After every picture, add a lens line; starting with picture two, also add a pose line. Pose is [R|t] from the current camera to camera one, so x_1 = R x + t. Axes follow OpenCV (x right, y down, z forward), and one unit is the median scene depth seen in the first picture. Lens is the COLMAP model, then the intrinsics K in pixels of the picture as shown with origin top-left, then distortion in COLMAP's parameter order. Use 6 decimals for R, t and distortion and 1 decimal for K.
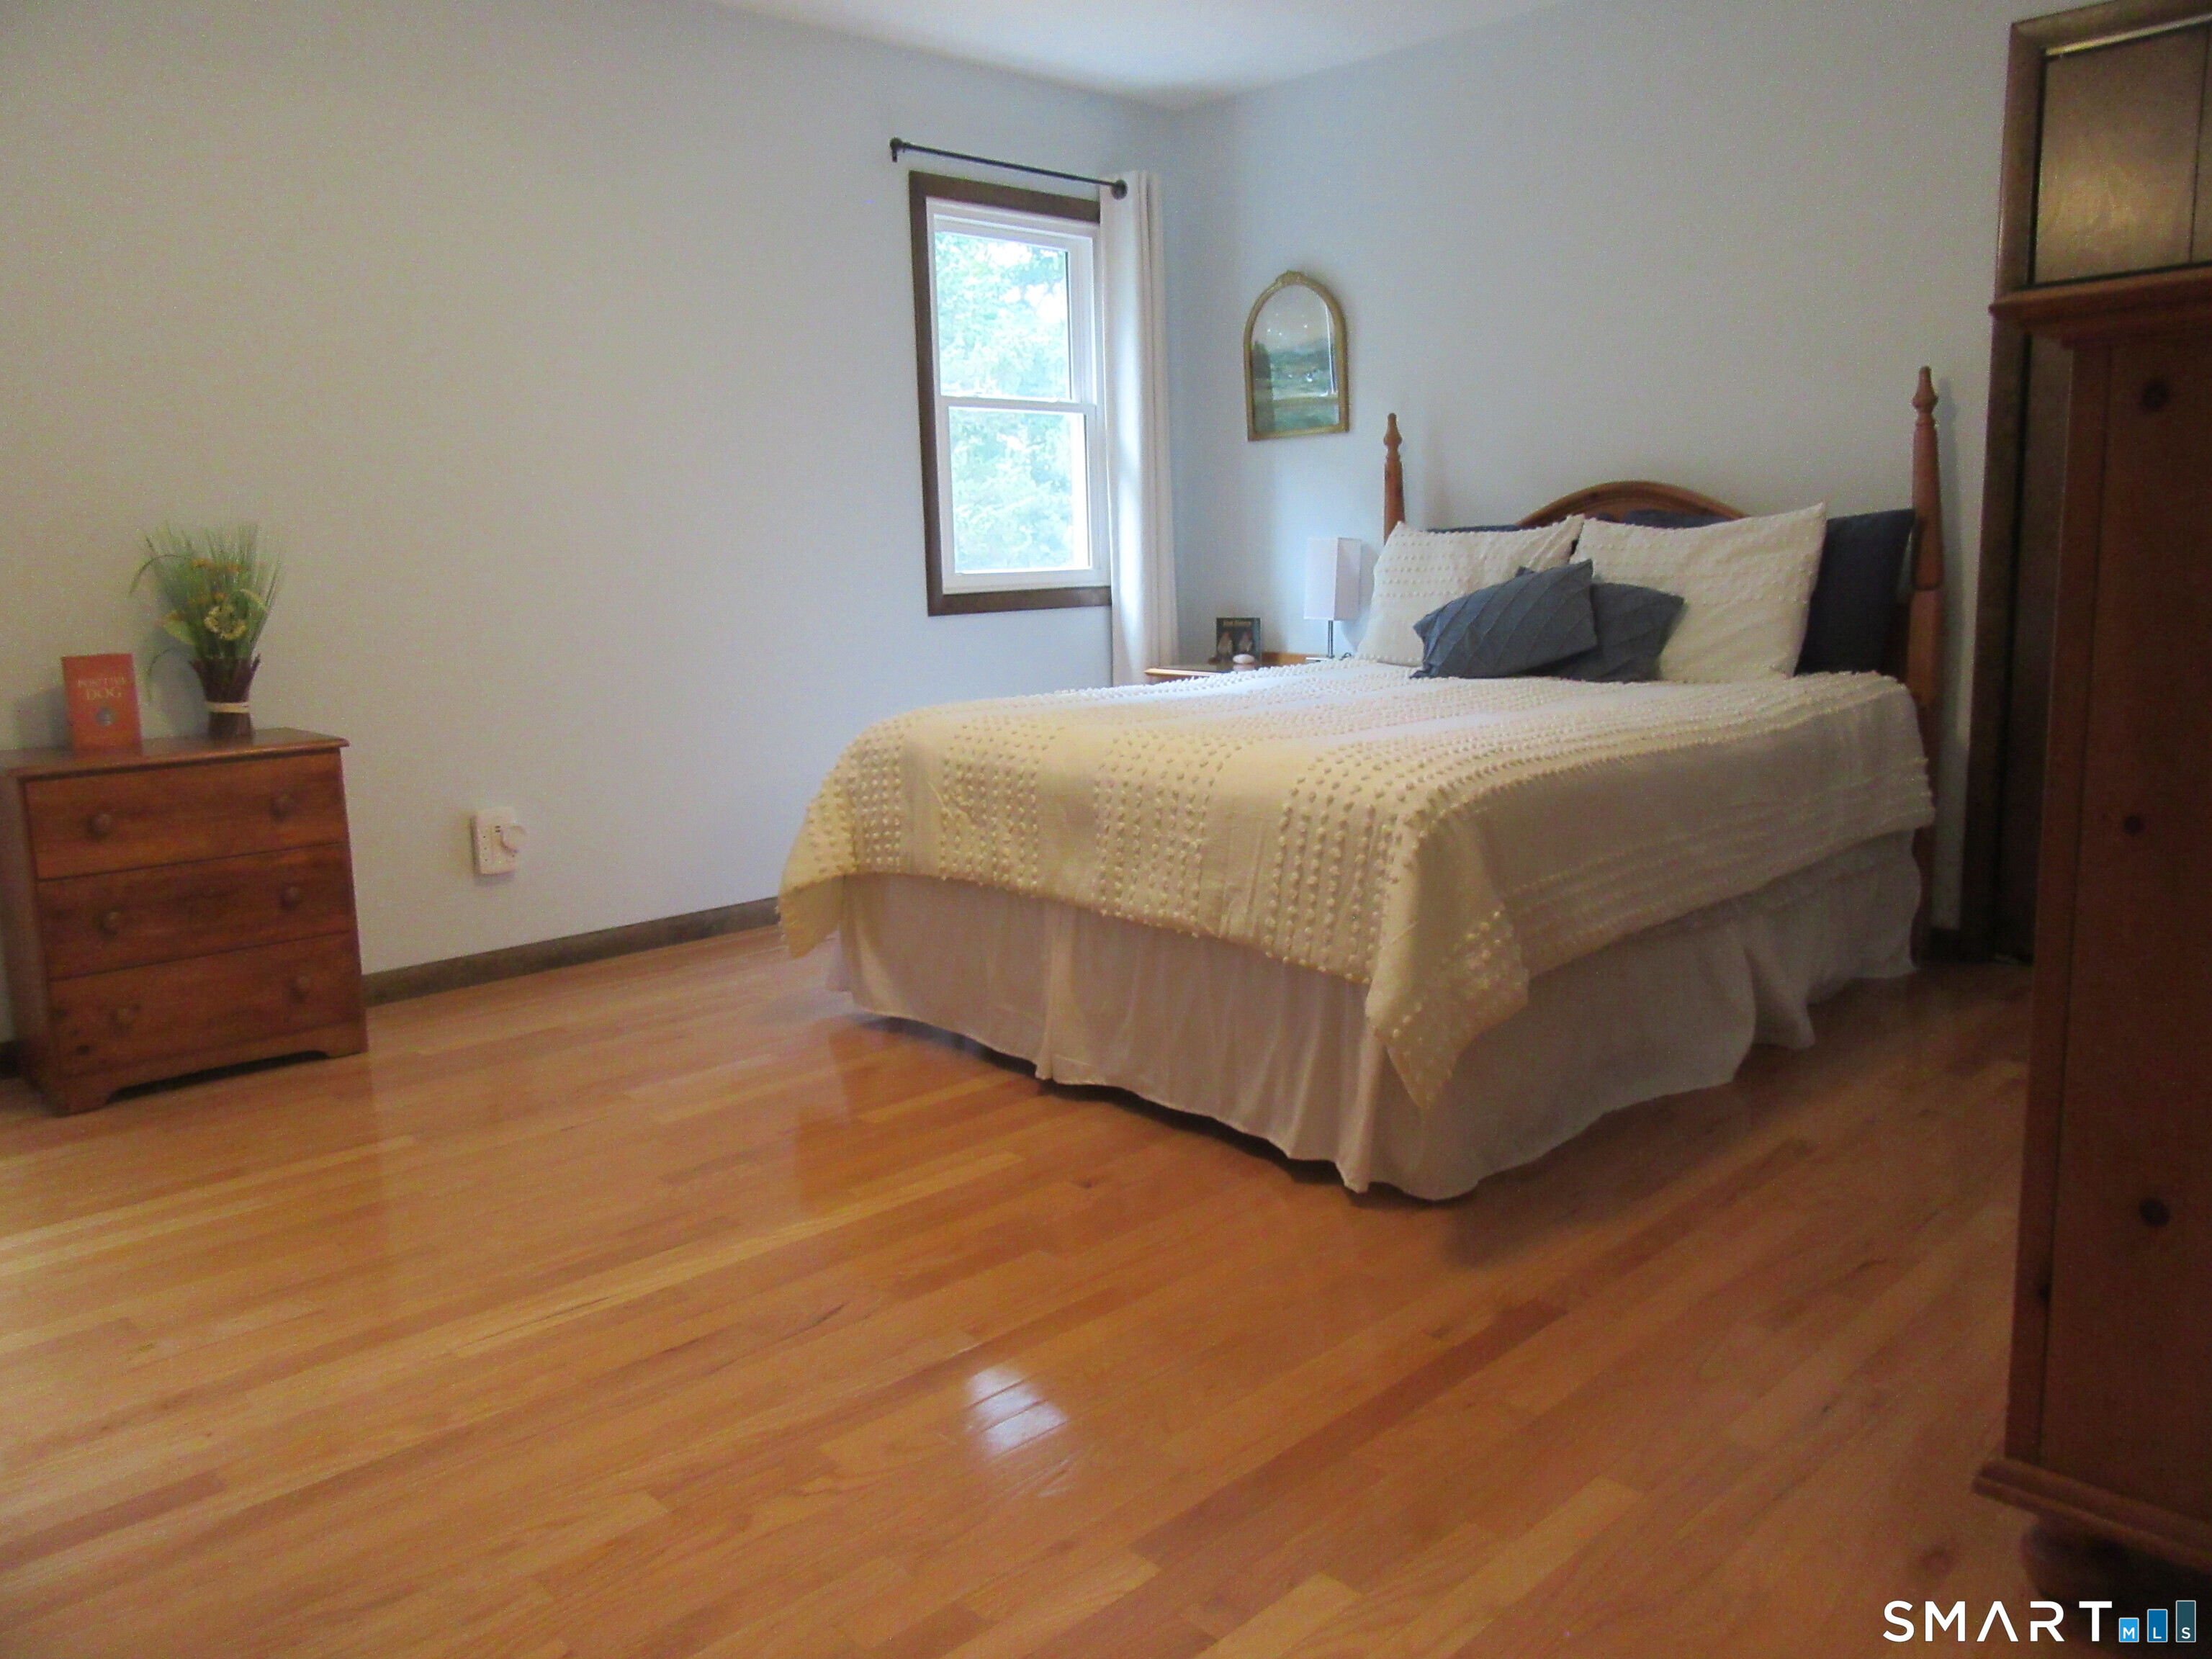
lens RADIAL K [[1649.5, 0, 1106.0], [0, 1649.5, 829.5], [0, 0, 1]] dist [0.010733, -0.008131]
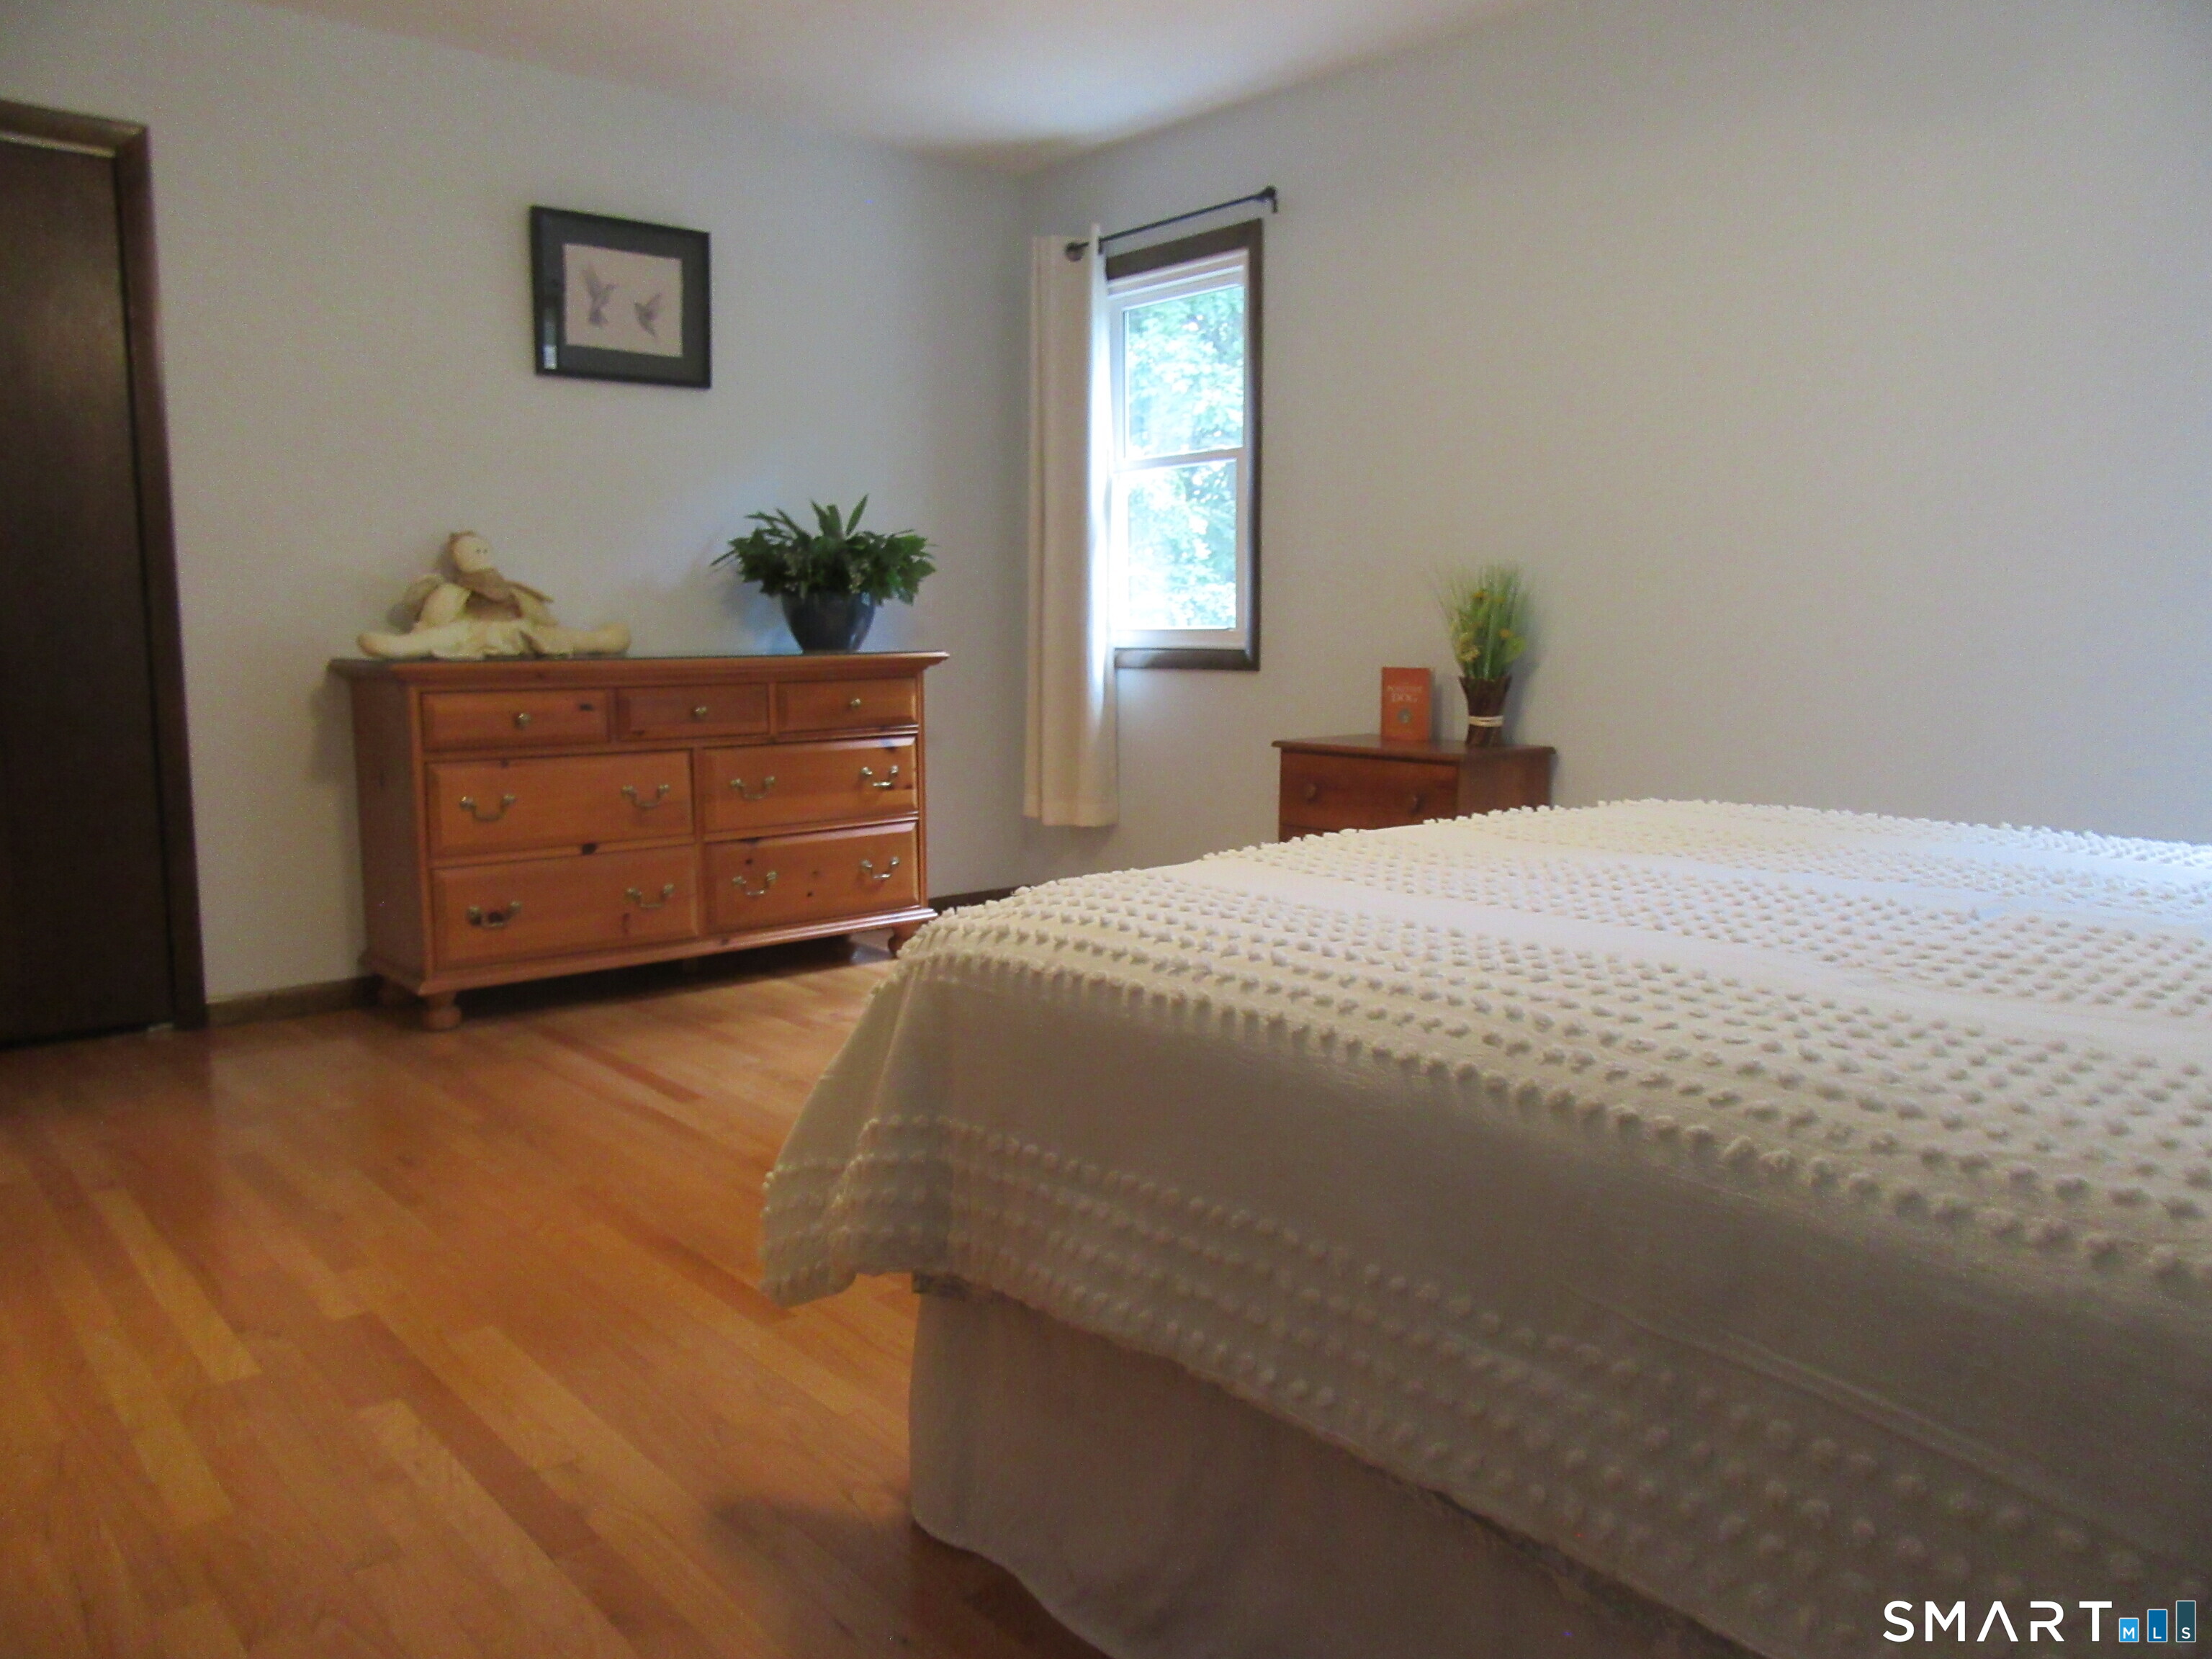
lens RADIAL K [[1649.4, 0, 1106.0], [0, 1649.4, 829.5], [0, 0, 1]] dist [0.001484, 0.001022]
pose [[-0.054963, 0.151336, -0.986953, 0.629161], [-0.167385, 0.973063, 0.158527, -0.137485], [0.984358, 0.173914, -0.028152, 0.774544]]
